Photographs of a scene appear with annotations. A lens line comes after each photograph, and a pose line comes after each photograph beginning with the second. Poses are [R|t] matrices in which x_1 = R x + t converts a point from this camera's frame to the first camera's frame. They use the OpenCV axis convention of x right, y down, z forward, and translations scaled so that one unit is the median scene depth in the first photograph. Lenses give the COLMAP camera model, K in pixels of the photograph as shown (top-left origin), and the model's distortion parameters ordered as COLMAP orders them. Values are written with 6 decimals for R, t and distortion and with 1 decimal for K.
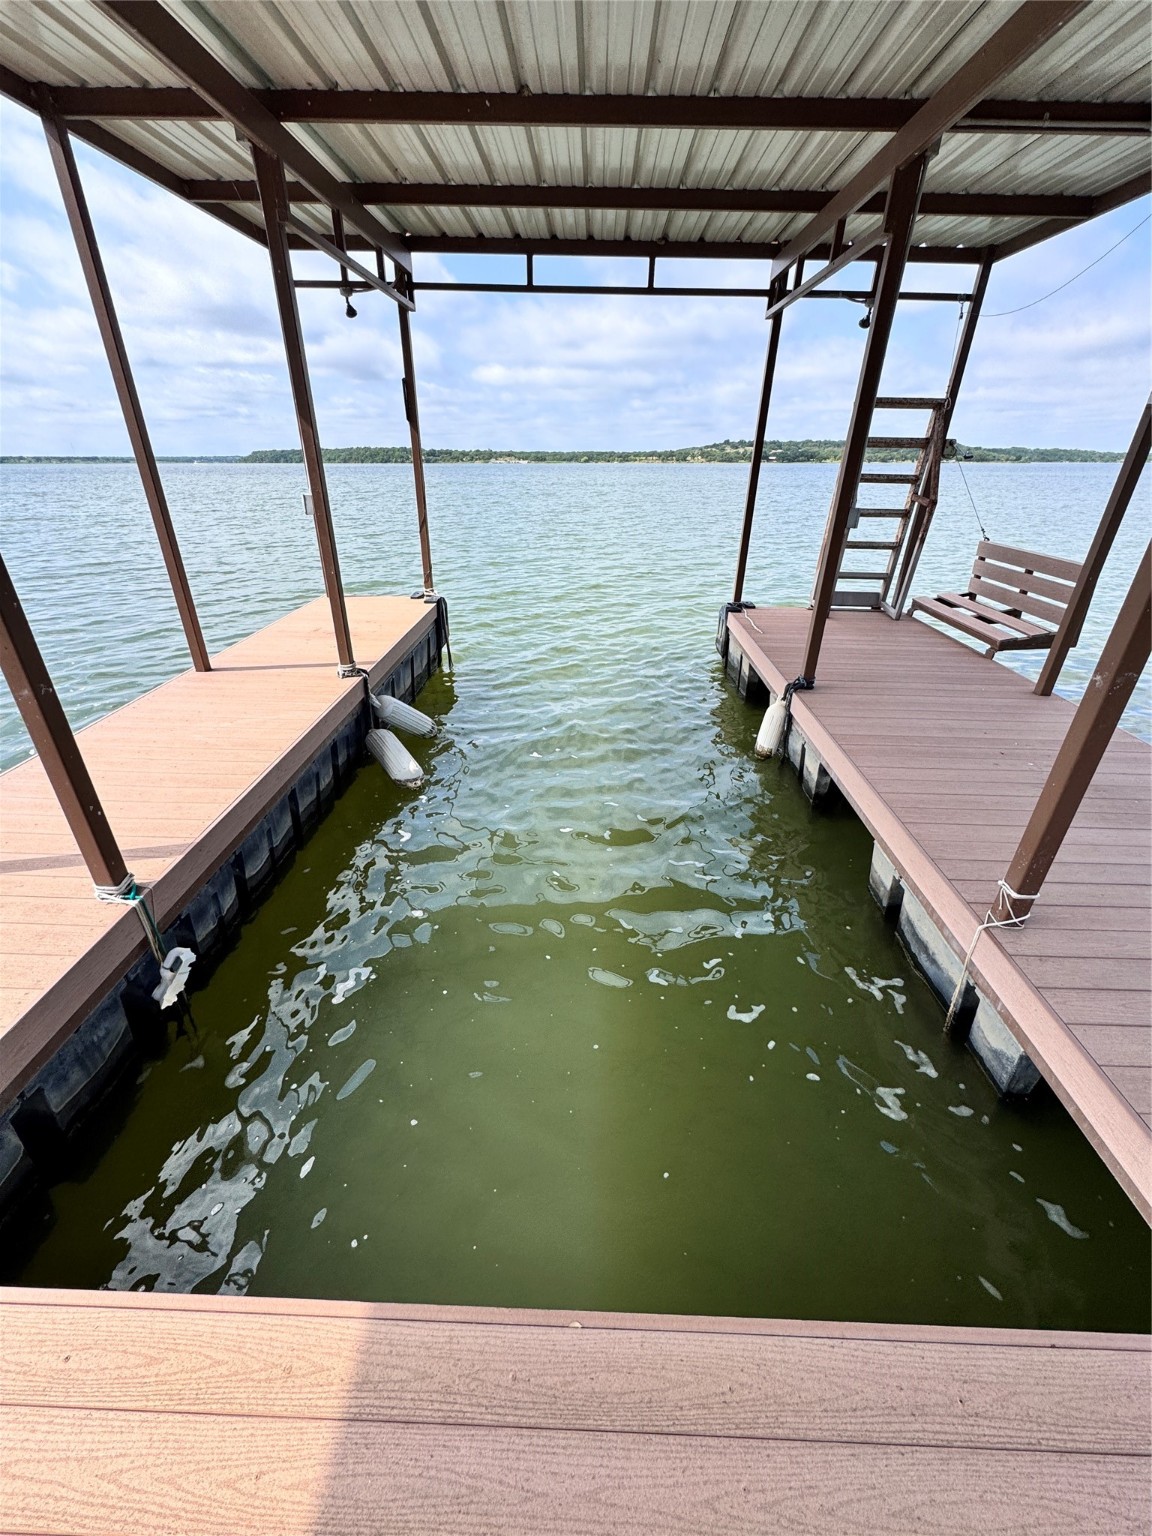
lens RADIAL K [[614.4, 0, 557.8], [0, 614.4, 767.3], [0, 0, 1]] dist [-0.002354, 0.000480]
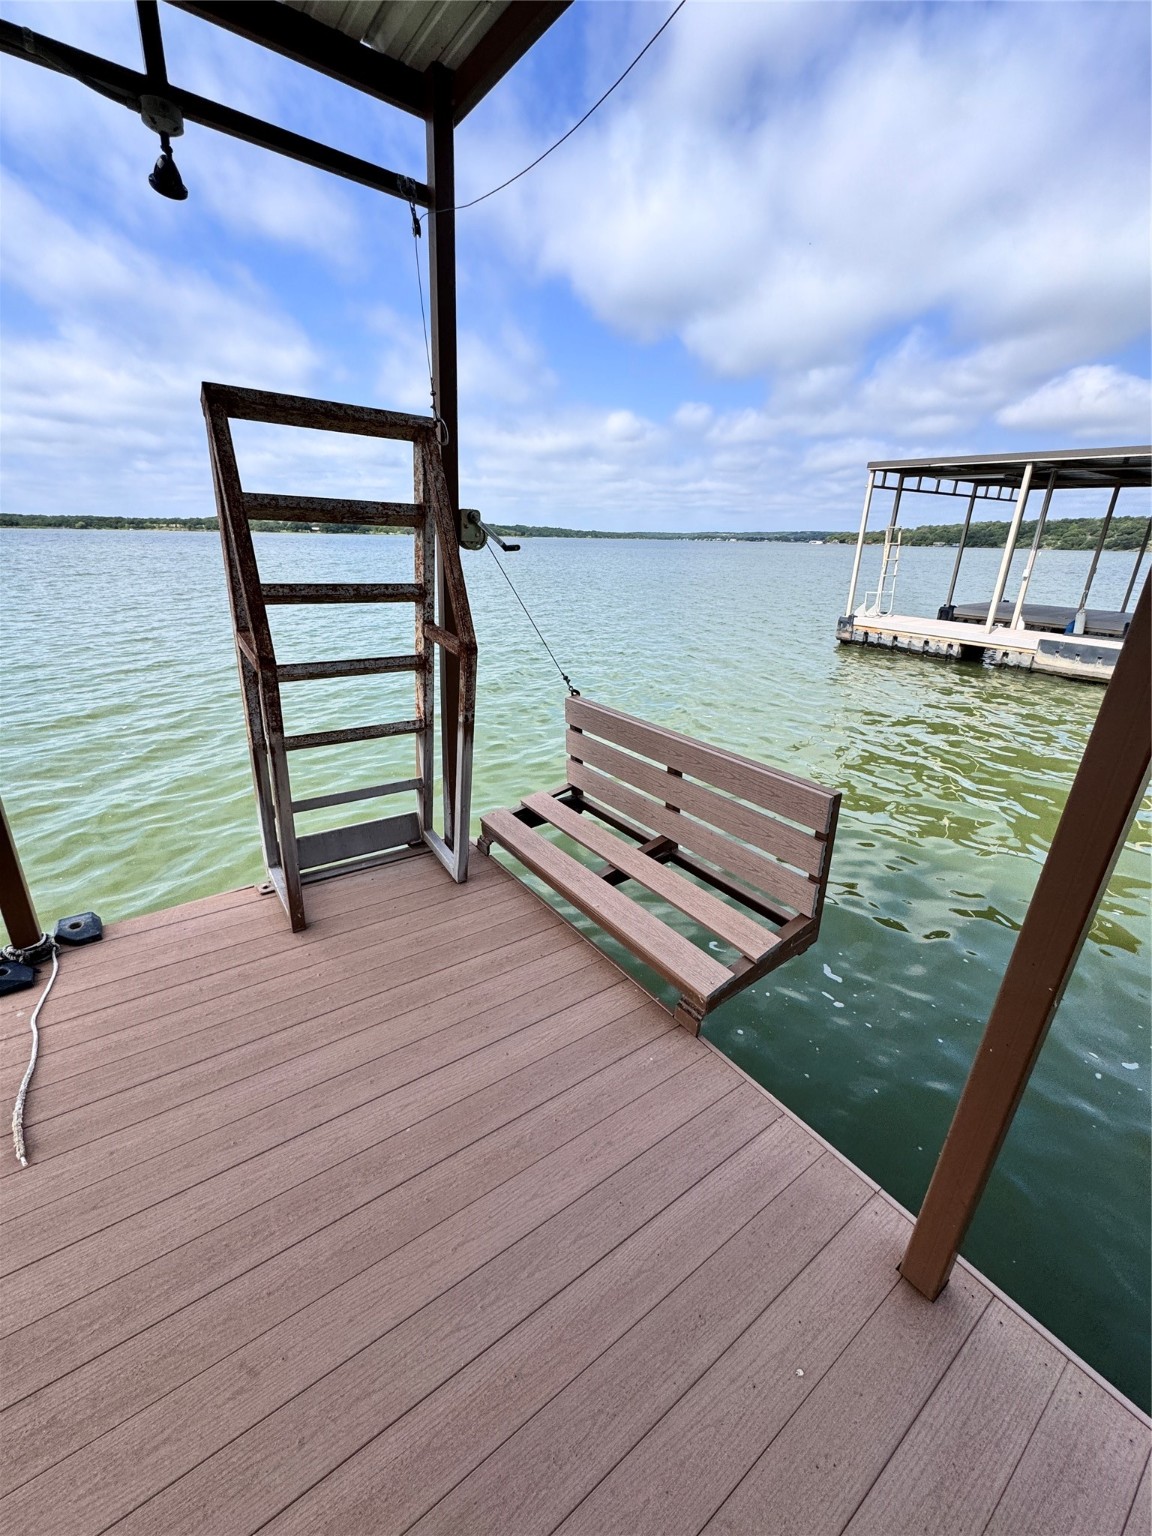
lens RADIAL K [[614.4, 0, 566.1], [0, 614.4, 742.6], [0, 0, 1]] dist [-0.002354, 0.000480]
pose [[0.792595, -0.176647, 0.583600, 0.366700], [0.252175, 0.966391, -0.049971, -0.299183], [-0.555158, 0.186775, 0.810503, 0.568741]]
